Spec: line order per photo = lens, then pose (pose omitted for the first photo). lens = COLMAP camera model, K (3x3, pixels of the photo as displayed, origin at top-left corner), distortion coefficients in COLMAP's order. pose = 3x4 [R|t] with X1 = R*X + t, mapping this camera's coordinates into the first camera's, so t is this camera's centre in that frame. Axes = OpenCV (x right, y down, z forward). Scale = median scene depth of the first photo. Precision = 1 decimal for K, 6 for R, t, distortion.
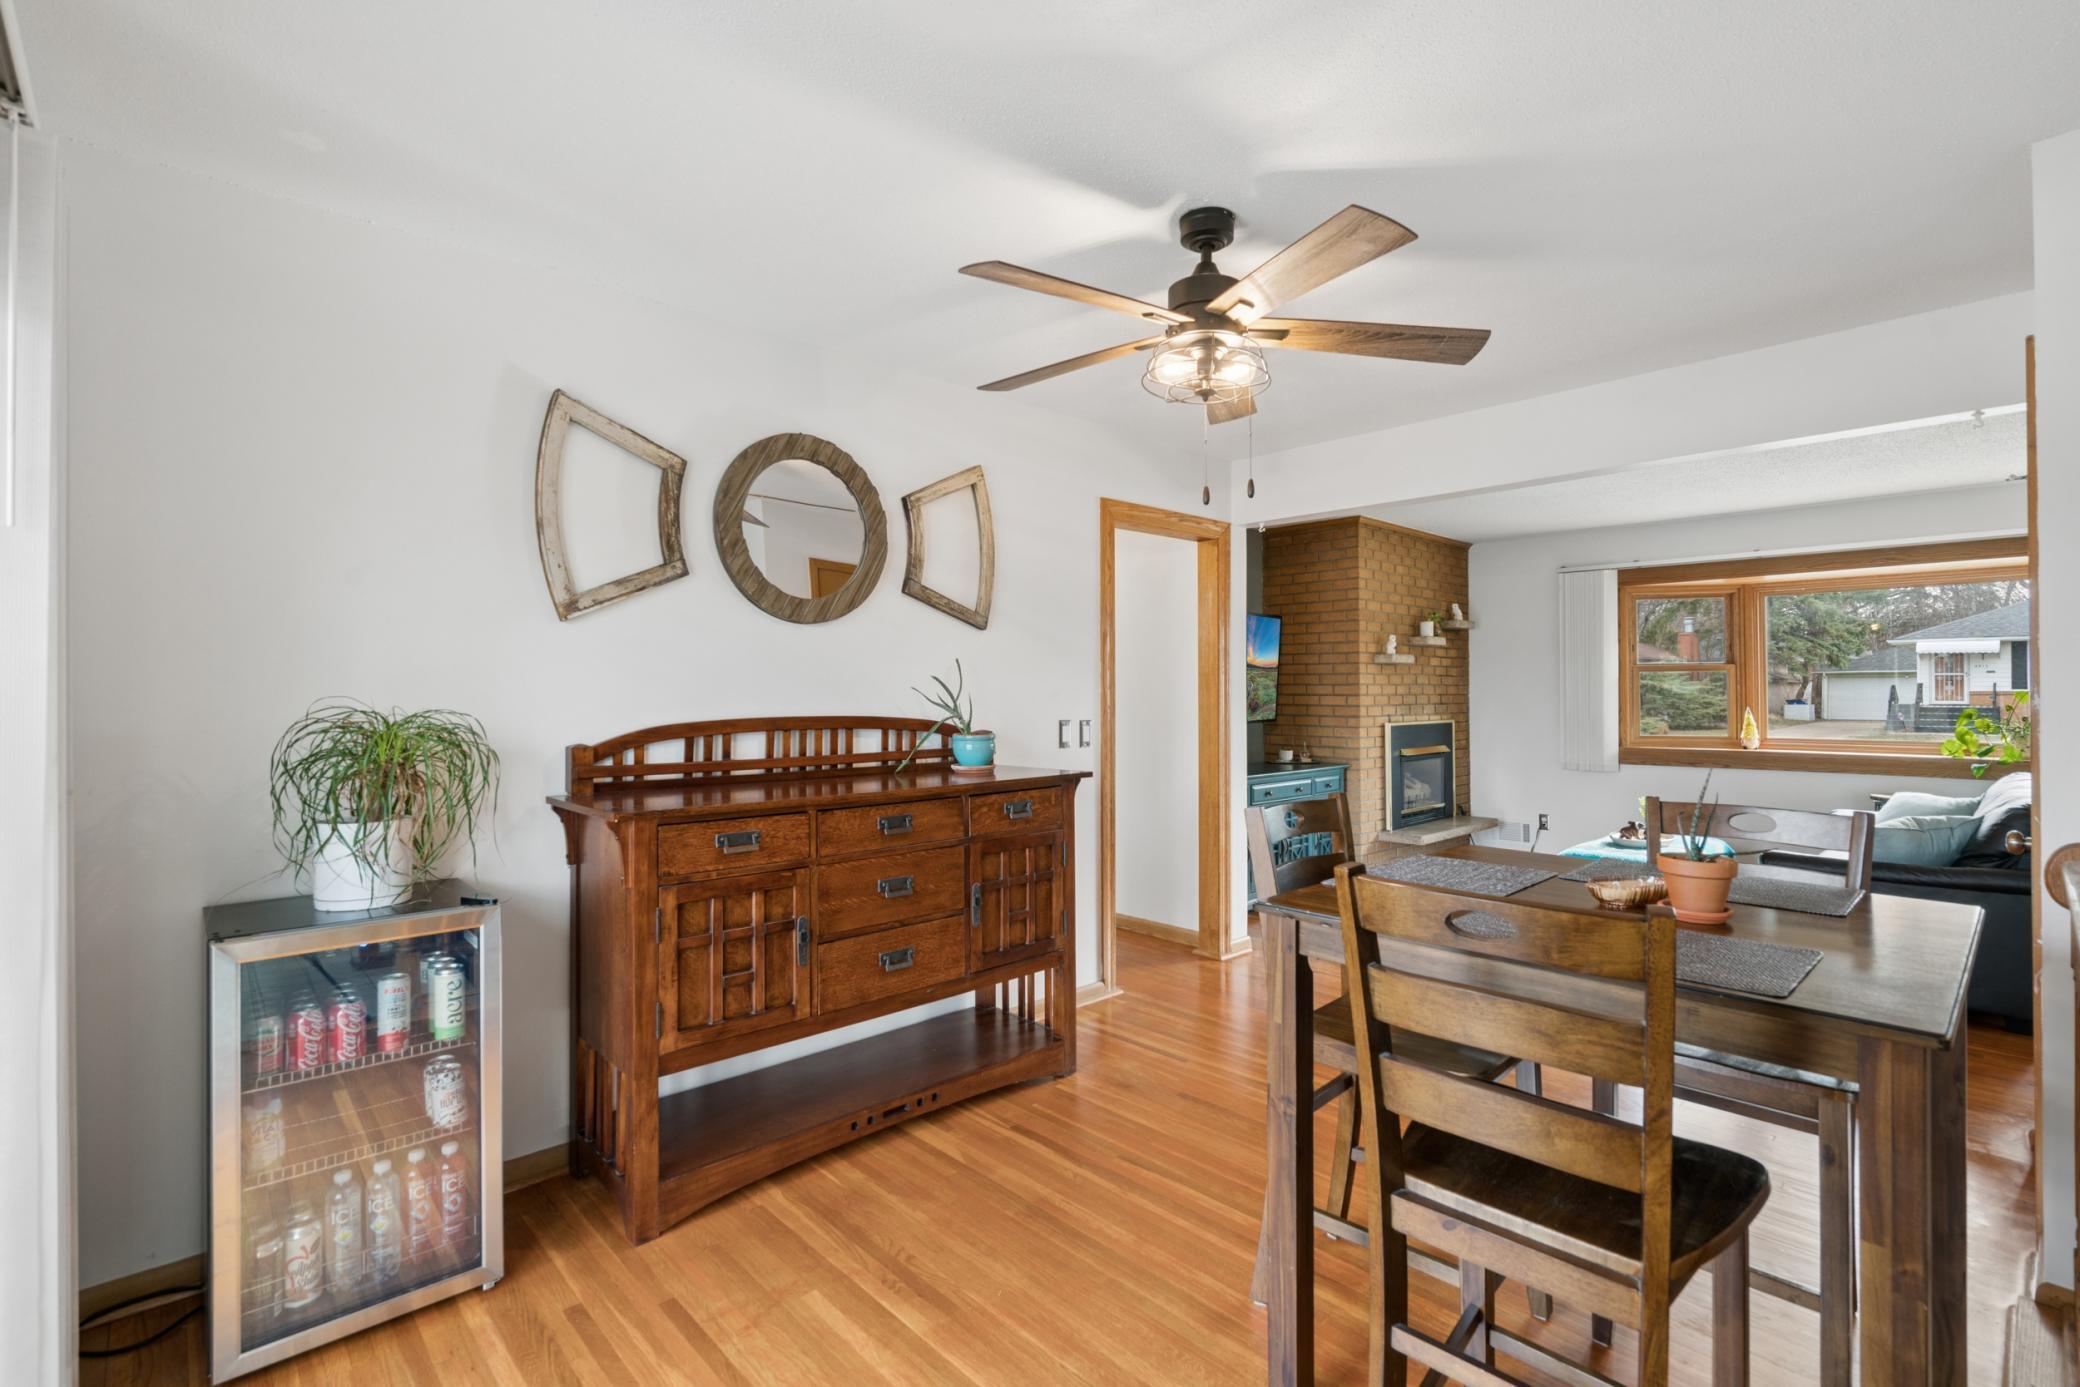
lens RADIAL K [[949.4, 0, 1052.0], [0, 949.4, 672.9], [0, 0, 1]] dist [0.018318, 0.000085]
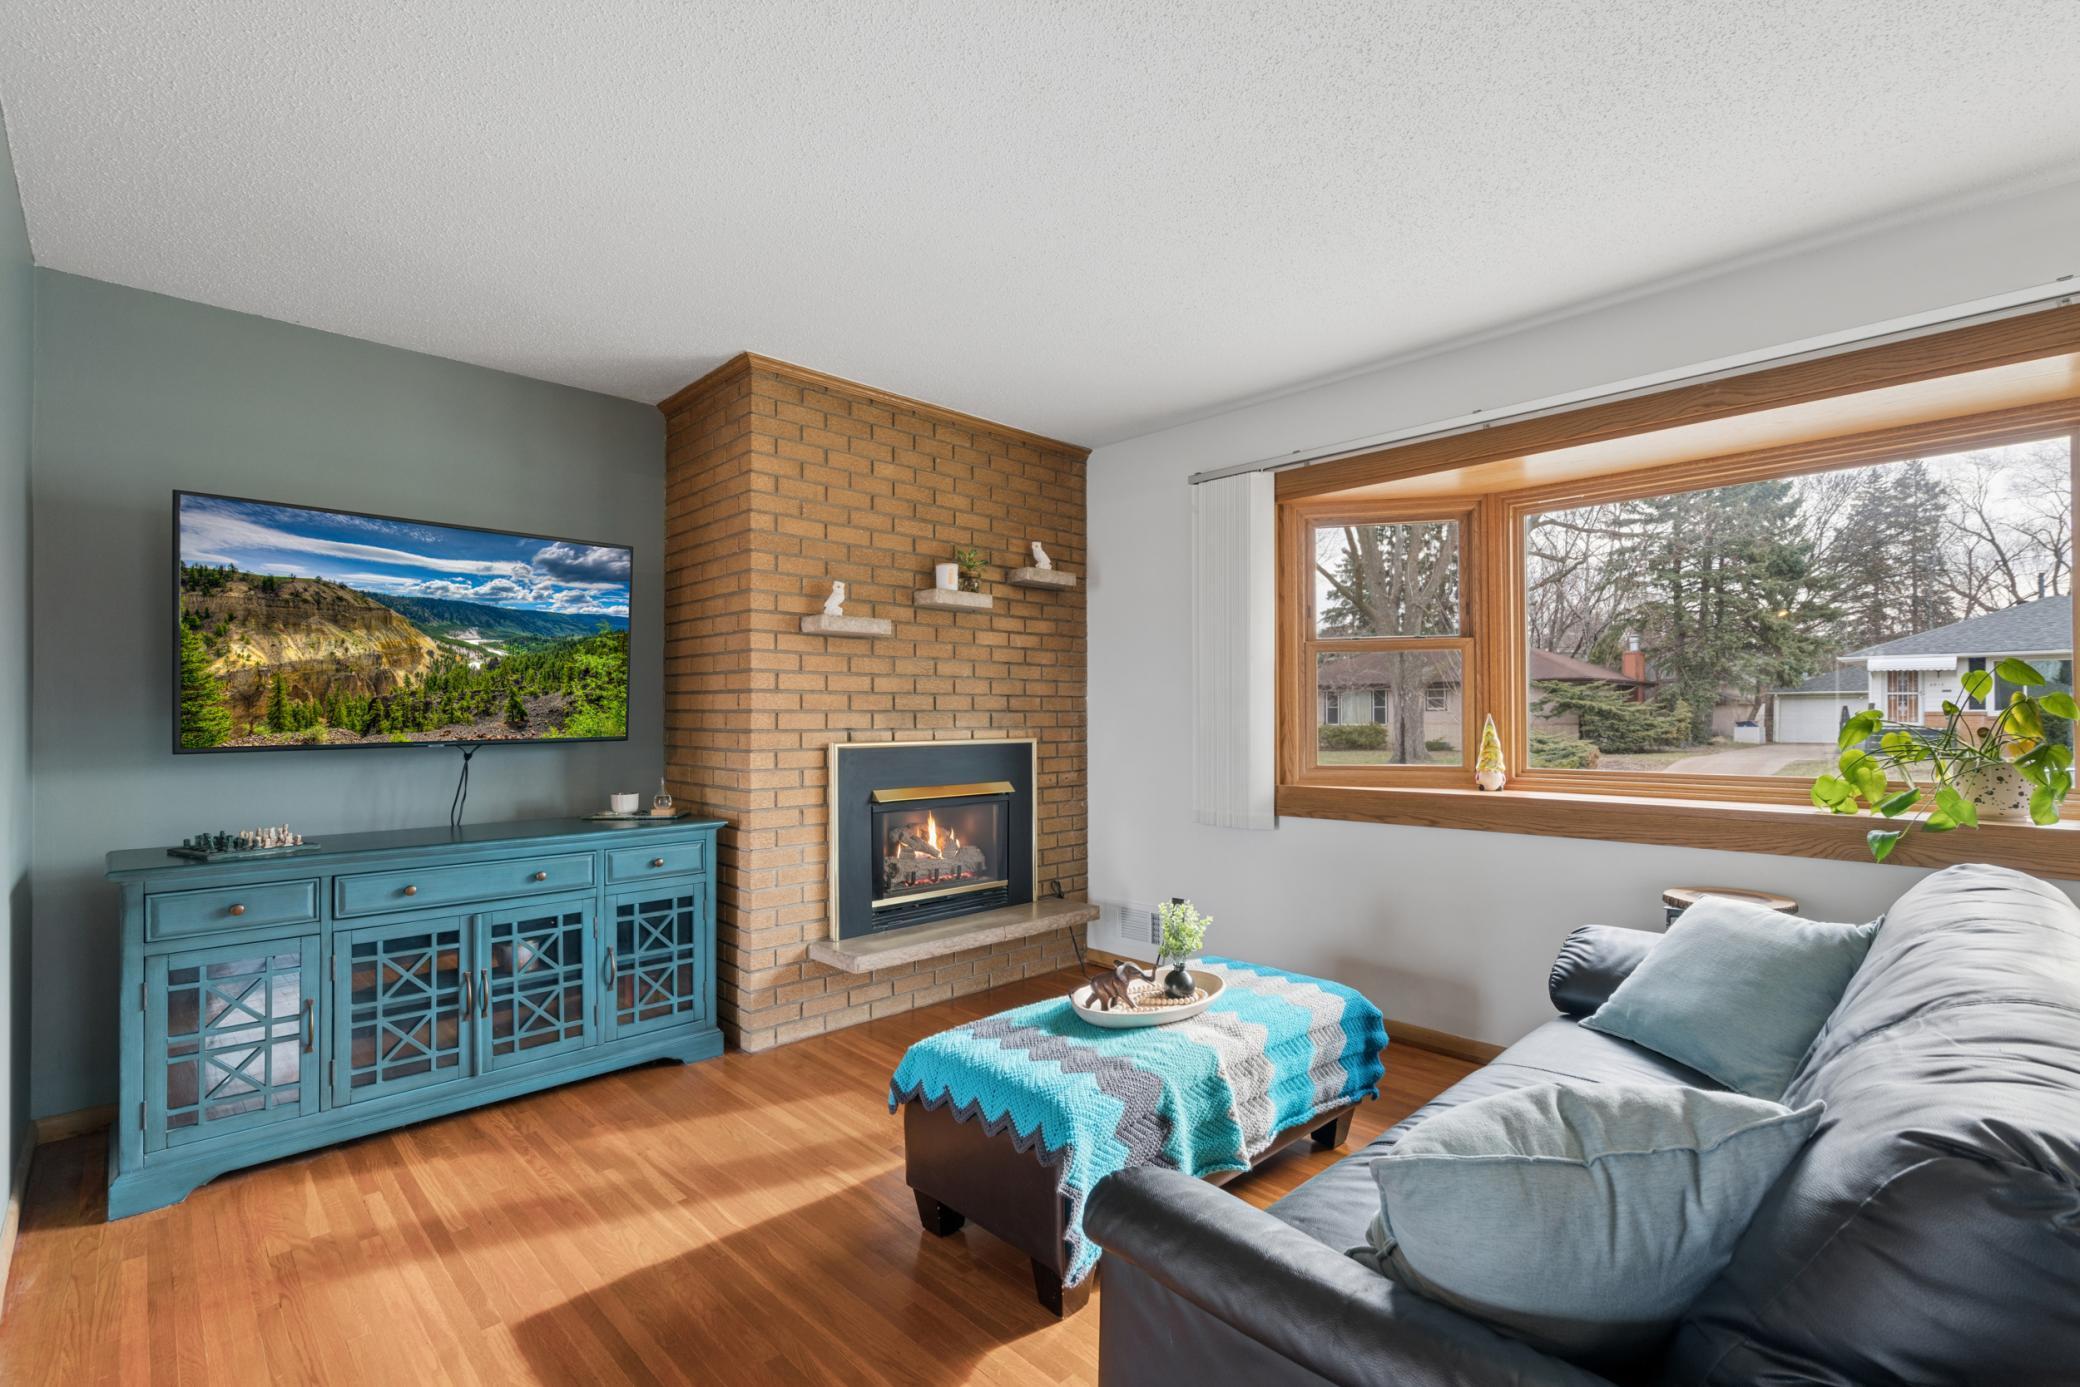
lens RADIAL K [[925.9, 0, 1032.3], [0, 925.9, 704.2], [0, 0, 1]] dist [0.005154, 0.000510]
pose [[0.999976, -0.001114, -0.006836, 0.408023], [0.001155, 0.999981, 0.006020, 0.023779], [0.006829, -0.006028, 0.999959, 0.406632]]
